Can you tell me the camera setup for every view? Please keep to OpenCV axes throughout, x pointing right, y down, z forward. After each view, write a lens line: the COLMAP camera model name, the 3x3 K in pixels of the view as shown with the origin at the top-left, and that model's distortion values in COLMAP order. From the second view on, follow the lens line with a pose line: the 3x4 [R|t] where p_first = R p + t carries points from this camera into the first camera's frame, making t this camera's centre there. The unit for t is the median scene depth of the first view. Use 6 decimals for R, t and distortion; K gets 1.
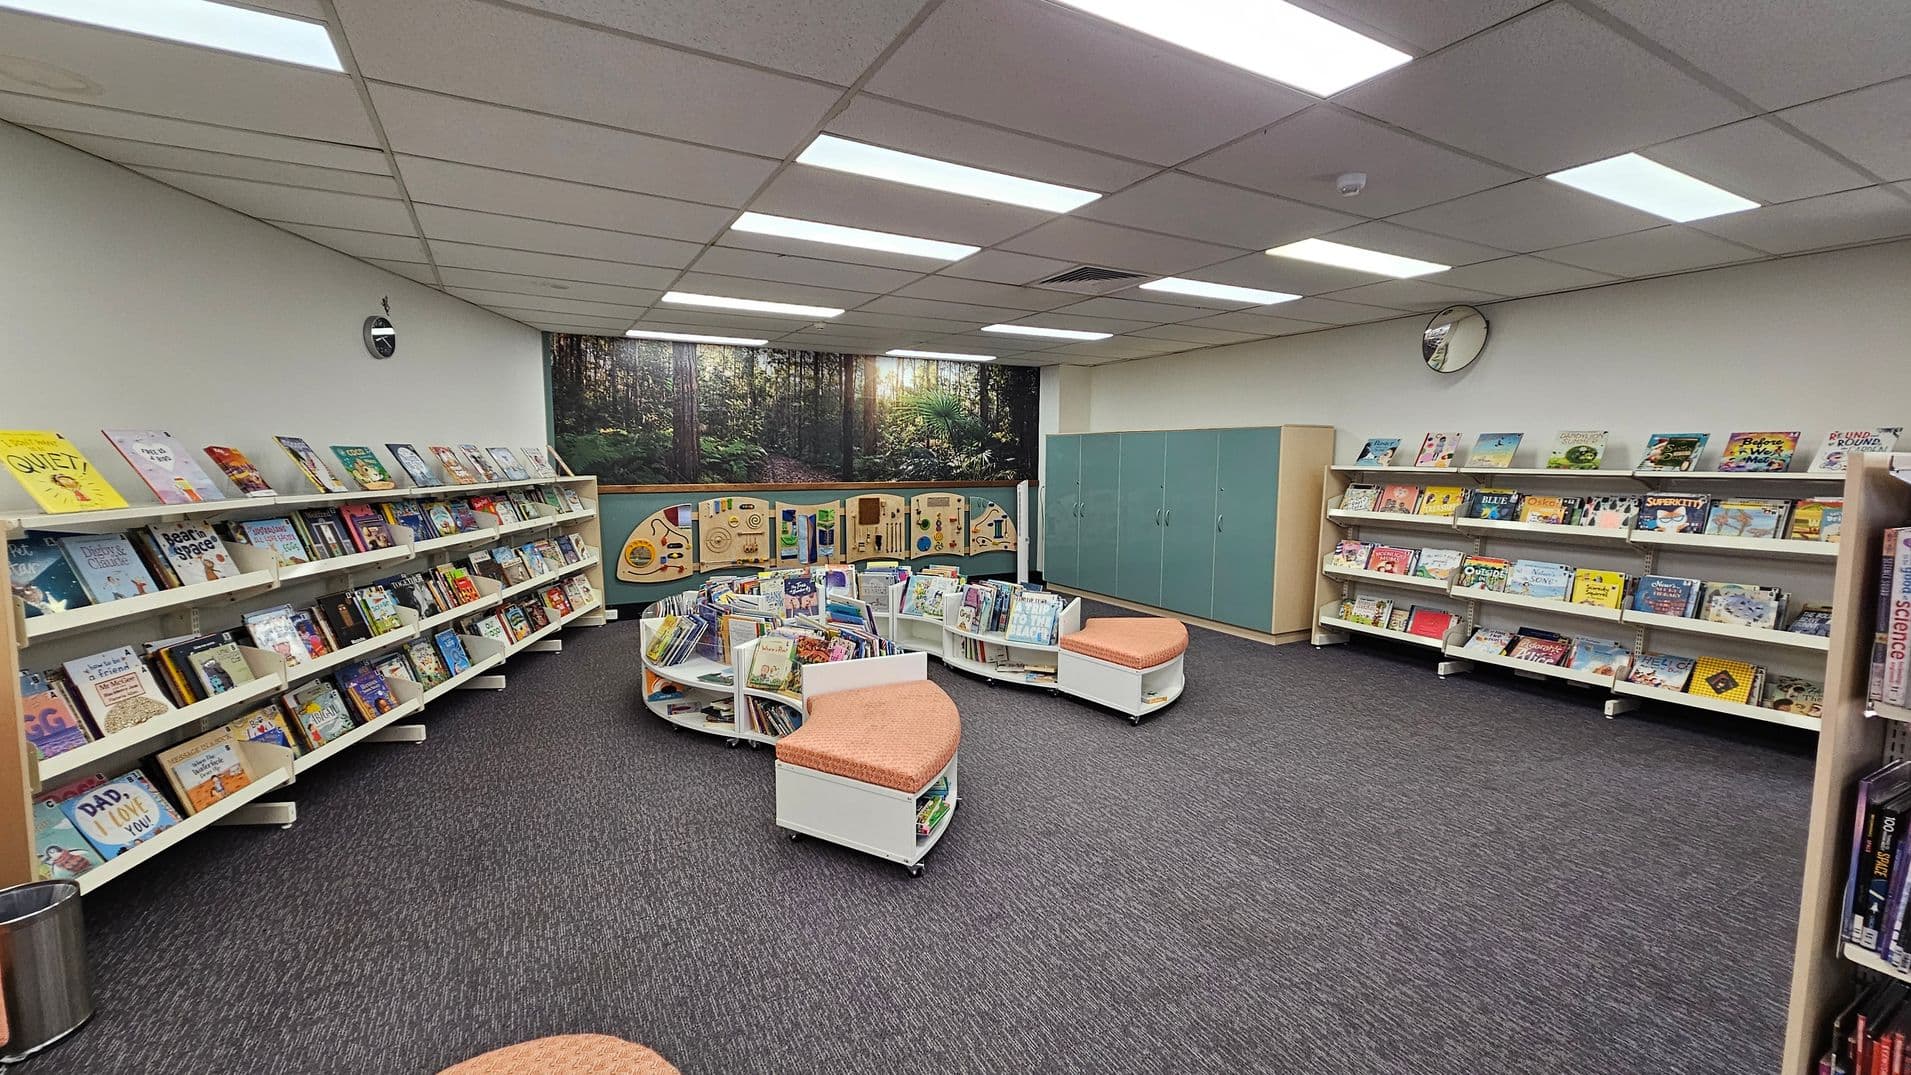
lens RADIAL K [[782.2, 0, 950.3], [0, 782.2, 529.3], [0, 0, 1]] dist [-0.003707, 0.000551]
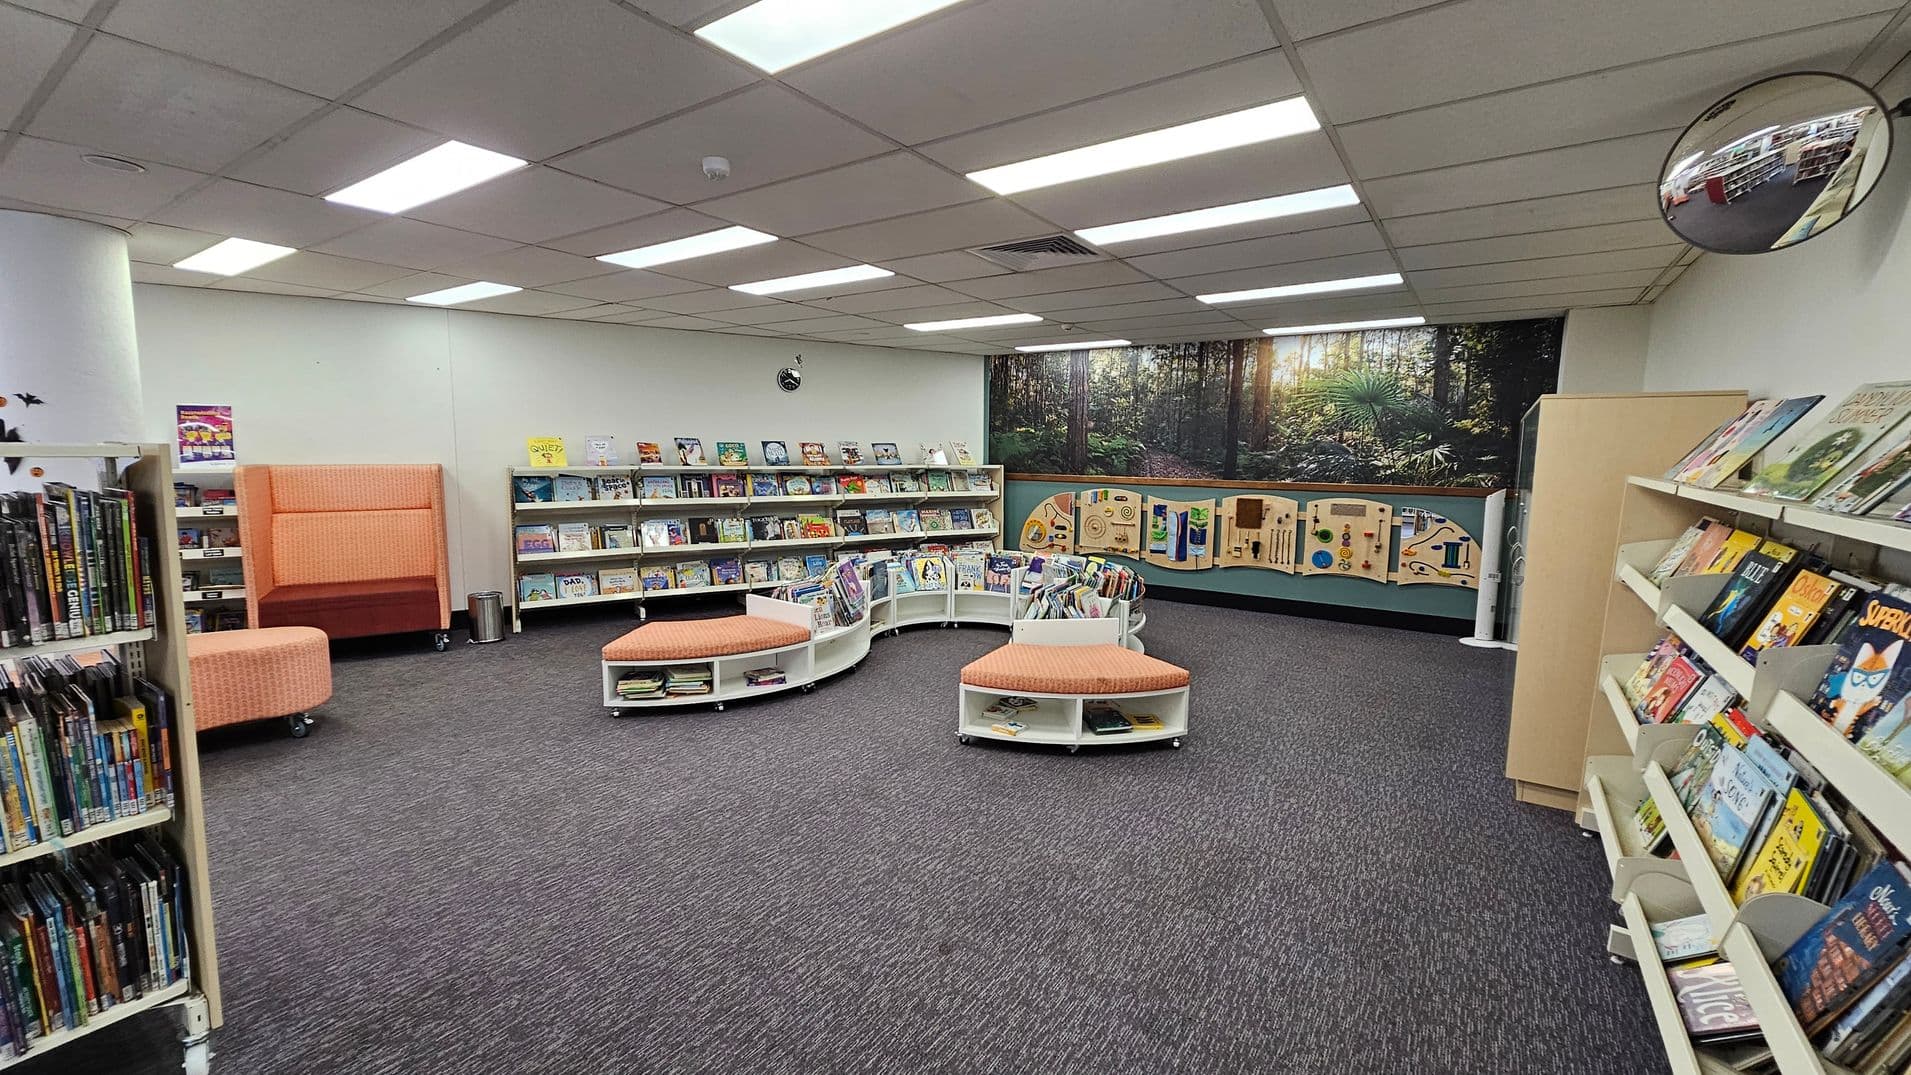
lens RADIAL K [[782.2, 0, 950.3], [0, 782.2, 529.3], [0, 0, 1]] dist [-0.003707, 0.000551]
pose [[0.445637, 0.093684, -0.890298, 0.625705], [-0.091066, 0.994094, 0.059023, -0.030876], [0.890570, 0.054773, 0.451537, 0.341074]]
